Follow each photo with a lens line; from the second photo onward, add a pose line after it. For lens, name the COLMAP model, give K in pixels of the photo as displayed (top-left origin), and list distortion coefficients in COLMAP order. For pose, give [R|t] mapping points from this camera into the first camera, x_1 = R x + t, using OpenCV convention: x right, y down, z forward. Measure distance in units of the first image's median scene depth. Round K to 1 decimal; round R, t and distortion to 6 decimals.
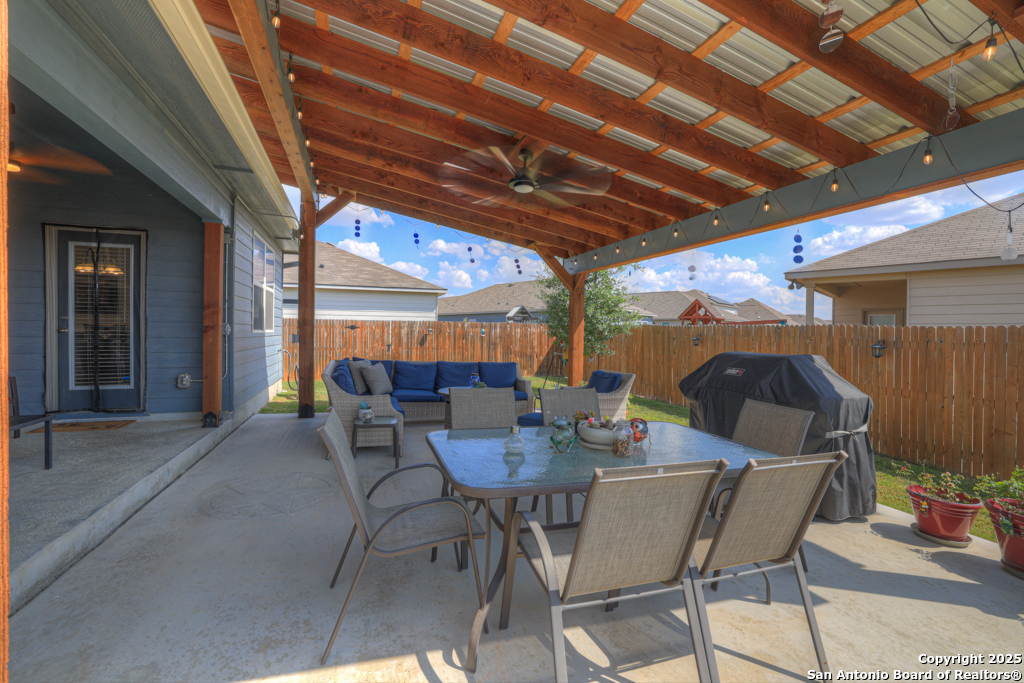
lens RADIAL K [[440.0, 0, 507.7], [0, 440.0, 339.9], [0, 0, 1]] dist [-0.002801, -0.000128]
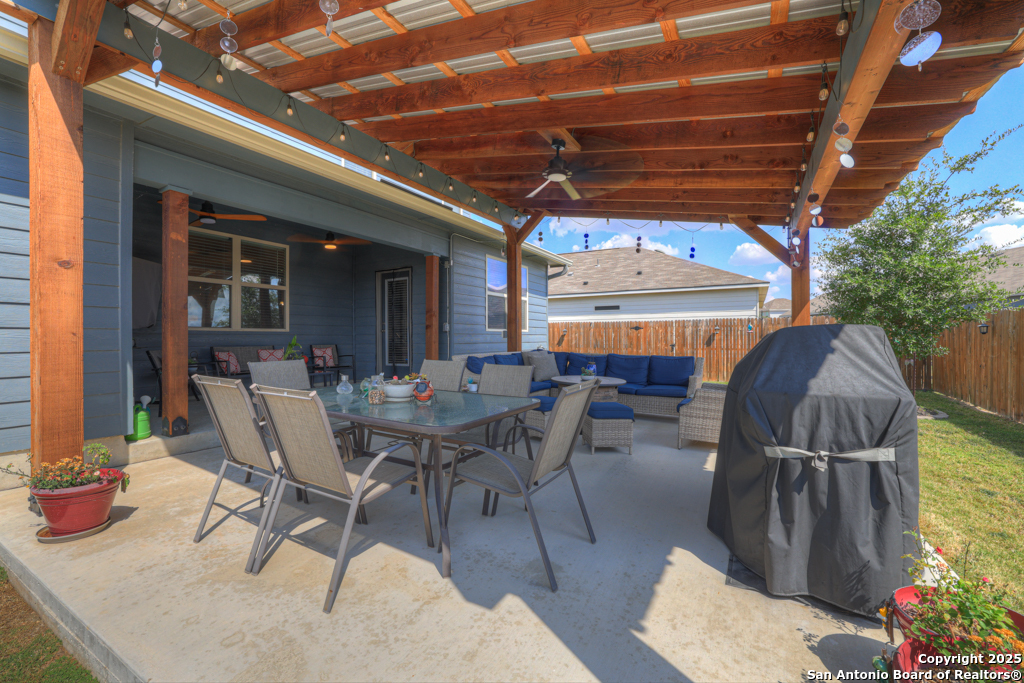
lens RADIAL K [[446.0, 0, 511.2], [0, 446.0, 339.3], [0, 0, 1]] dist [-0.039368, -0.000042]
pose [[0.642246, -0.015962, -0.766332, 0.343162], [-0.000390, 0.999776, -0.021152, 0.026588], [0.766498, 0.013884, 0.642096, 0.119744]]
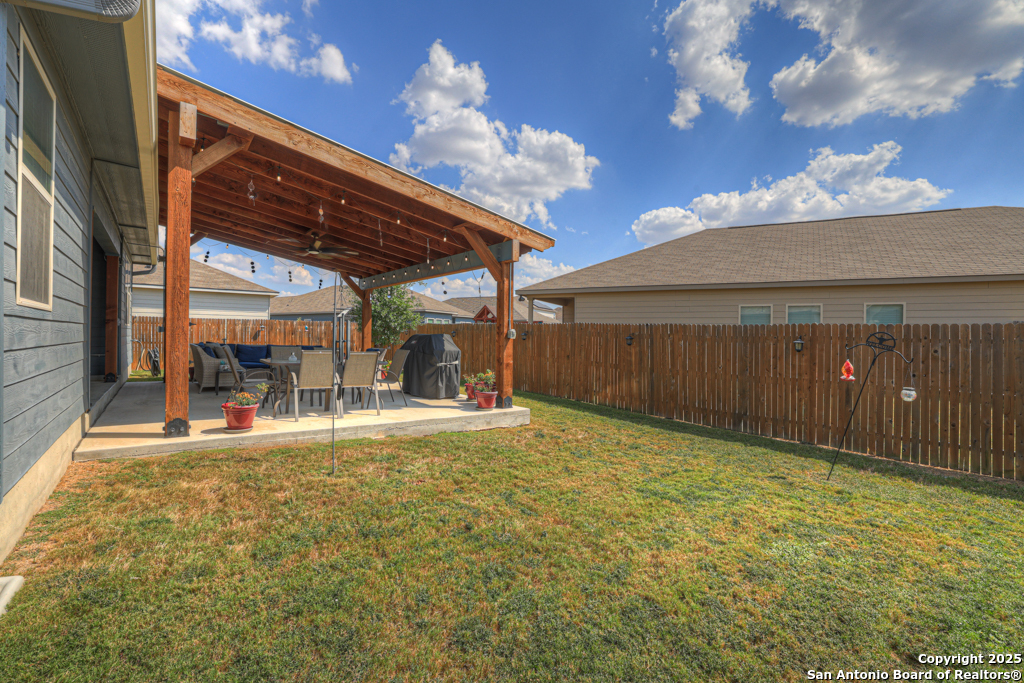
lens RADIAL K [[474.1, 0, 506.8], [0, 474.1, 339.2], [0, 0, 1]] dist [-0.001713, -0.000001]
pose [[0.955179, -0.001353, 0.296026, 0.108436], [0.003891, 0.999961, -0.007985, 0.033484], [-0.296003, 0.008779, 0.955147, -0.603331]]
